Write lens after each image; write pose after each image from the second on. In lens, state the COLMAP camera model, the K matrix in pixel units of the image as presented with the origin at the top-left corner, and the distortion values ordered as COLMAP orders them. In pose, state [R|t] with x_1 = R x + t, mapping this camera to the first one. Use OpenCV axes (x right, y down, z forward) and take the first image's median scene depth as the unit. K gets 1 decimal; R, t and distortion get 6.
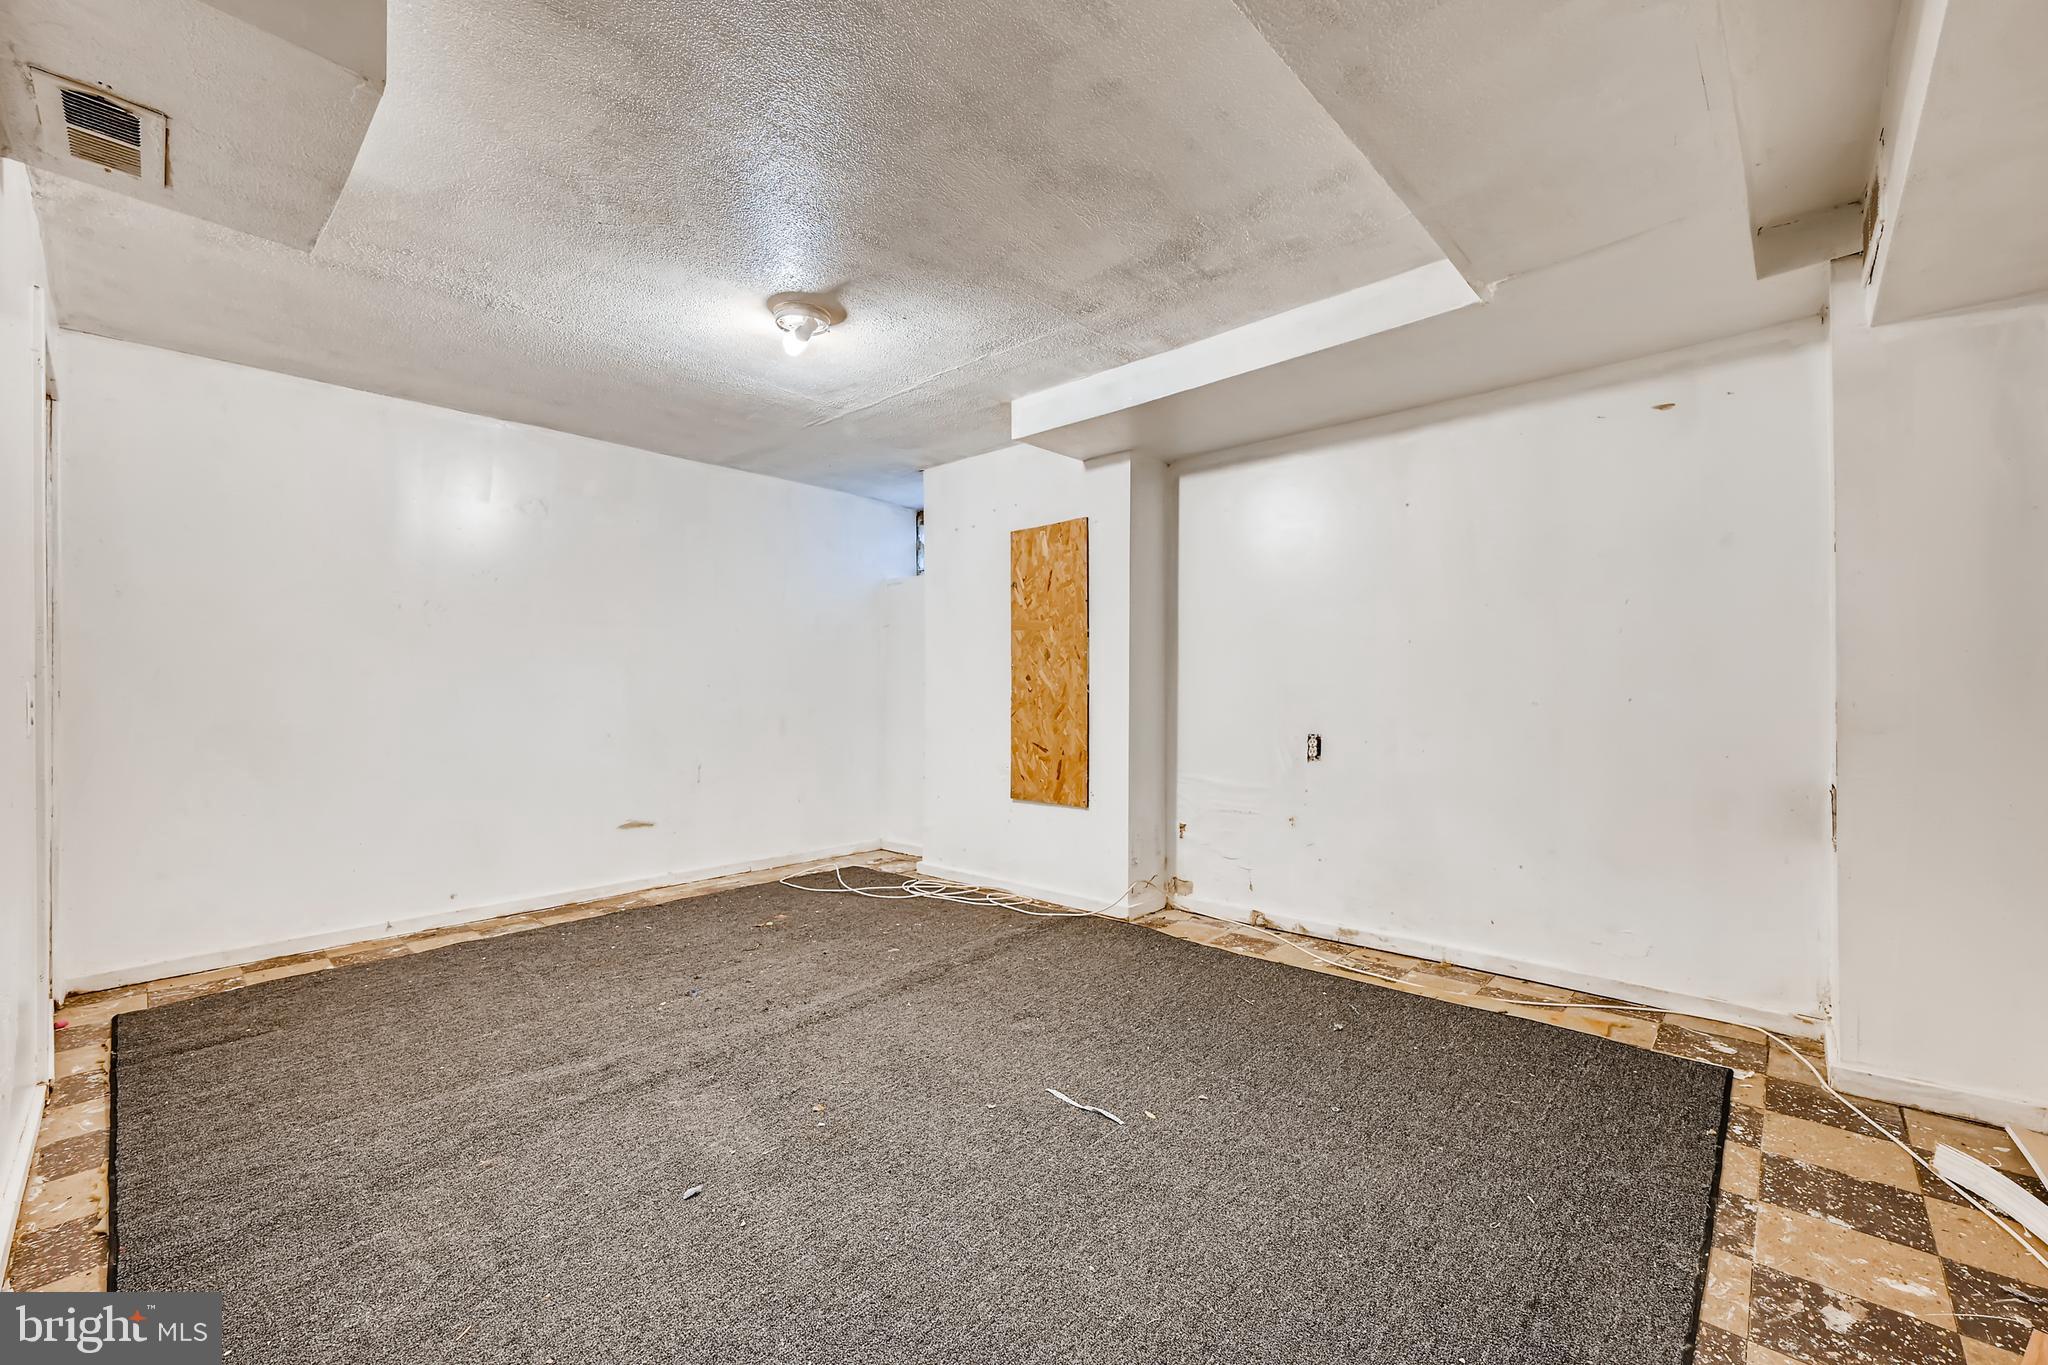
lens RADIAL K [[824.3, 0, 1026.9], [0, 824.3, 691.4], [0, 0, 1]] dist [-0.000158, -0.000299]
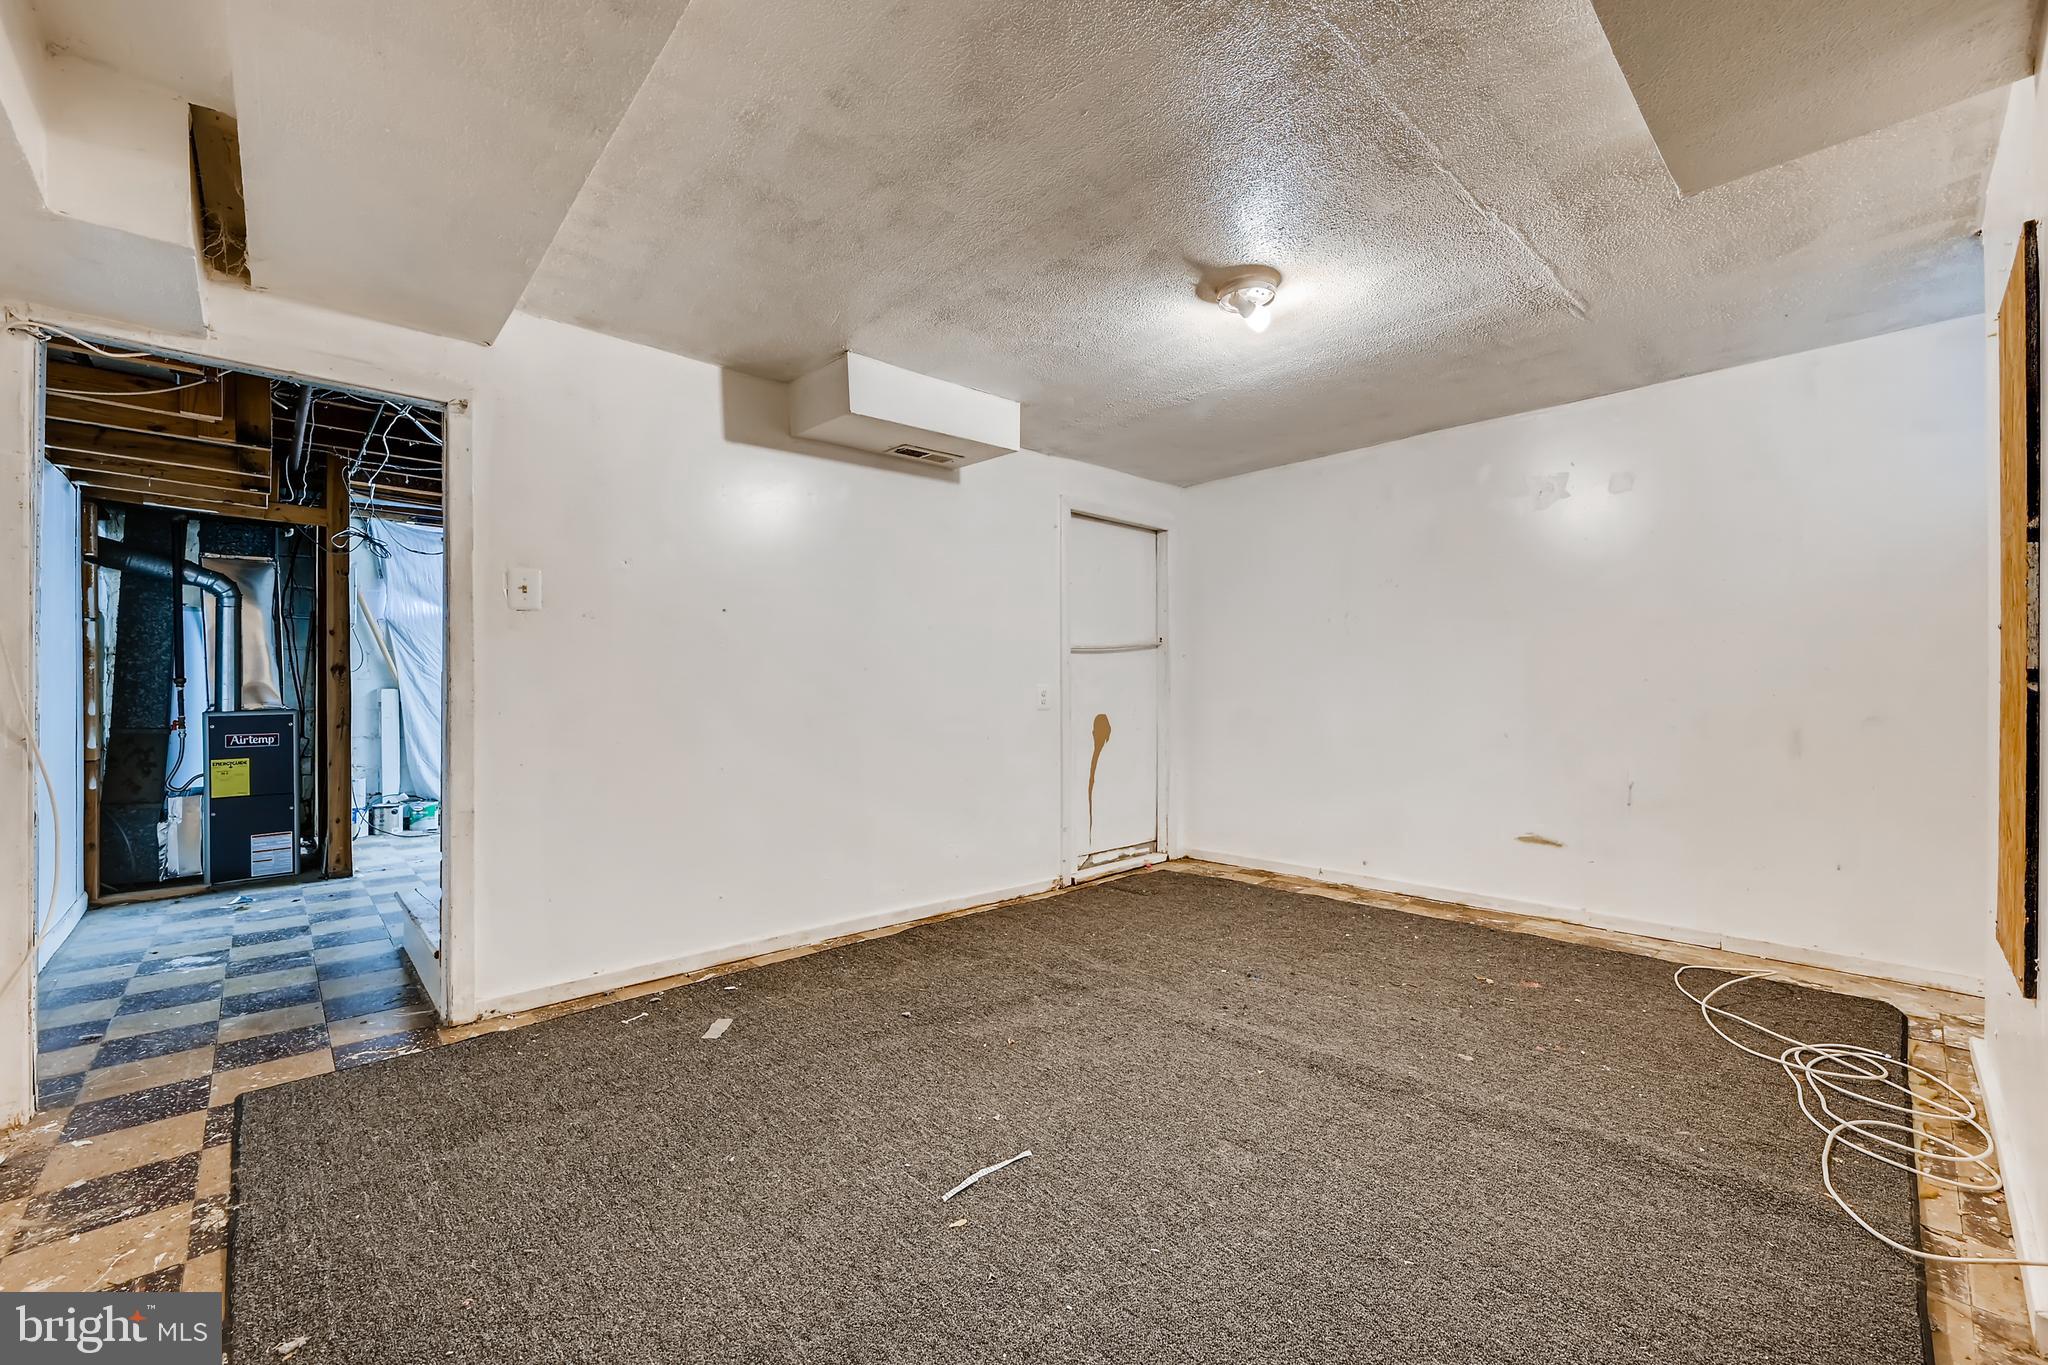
lens RADIAL K [[824.3, 0, 1027.4], [0, 824.3, 684.7], [0, 0, 1]] dist [-0.000158, -0.000299]
pose [[-0.076454, -0.003669, -0.997066, 0.571511], [0.003200, 0.999987, -0.003925, -0.001883], [0.997068, -0.003491, -0.076441, 0.686931]]
